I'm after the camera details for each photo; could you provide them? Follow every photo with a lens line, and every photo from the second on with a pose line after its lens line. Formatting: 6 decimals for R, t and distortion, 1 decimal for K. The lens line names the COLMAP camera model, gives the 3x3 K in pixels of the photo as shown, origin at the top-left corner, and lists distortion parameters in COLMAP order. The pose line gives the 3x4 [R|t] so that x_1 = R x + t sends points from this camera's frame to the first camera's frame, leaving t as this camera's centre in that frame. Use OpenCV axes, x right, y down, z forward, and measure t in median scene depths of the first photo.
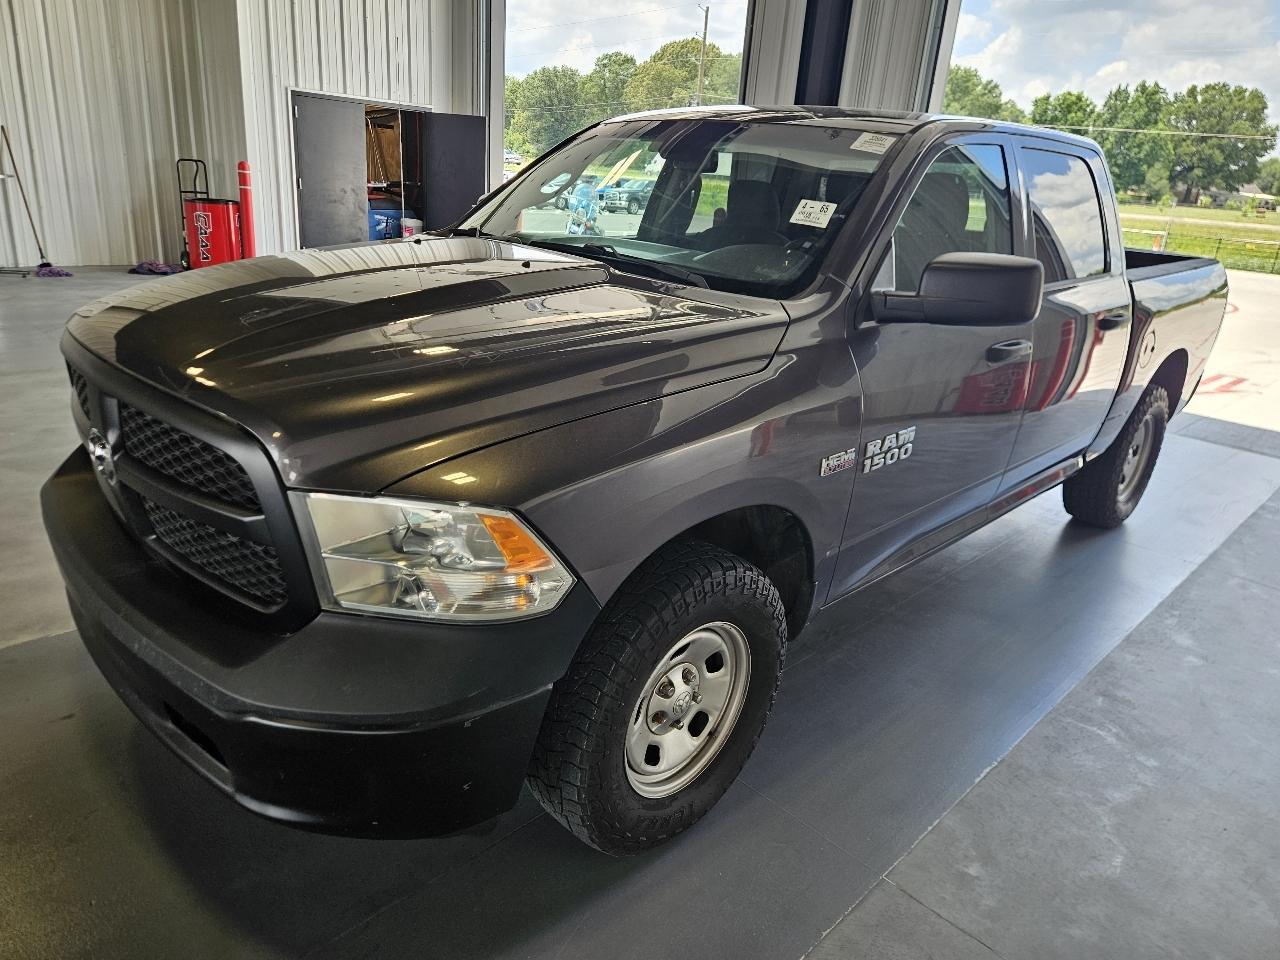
lens RADIAL K [[980.5, 0, 662.4], [0, 980.5, 502.3], [0, 0, 1]] dist [0.029756, -0.023843]
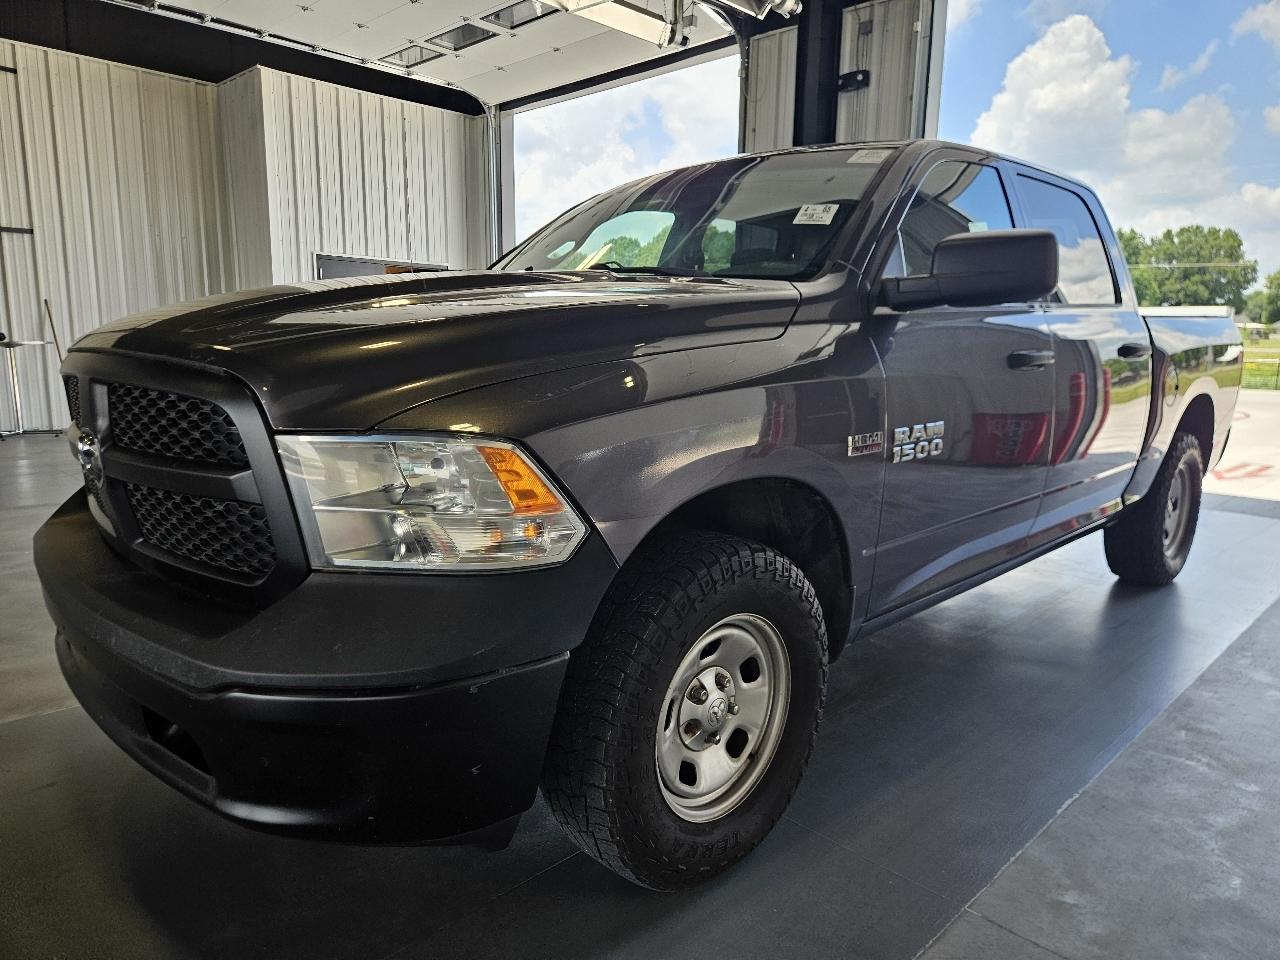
lens RADIAL K [[970.8, 0, 657.8], [0, 970.8, 494.0], [0, 0, 1]] dist [0.037796, -0.046767]
pose [[0.997840, -0.061720, -0.022474, -0.001876], [0.056268, 0.979724, -0.192291, 0.164212], [0.033887, 0.190611, 0.981081, 0.080630]]
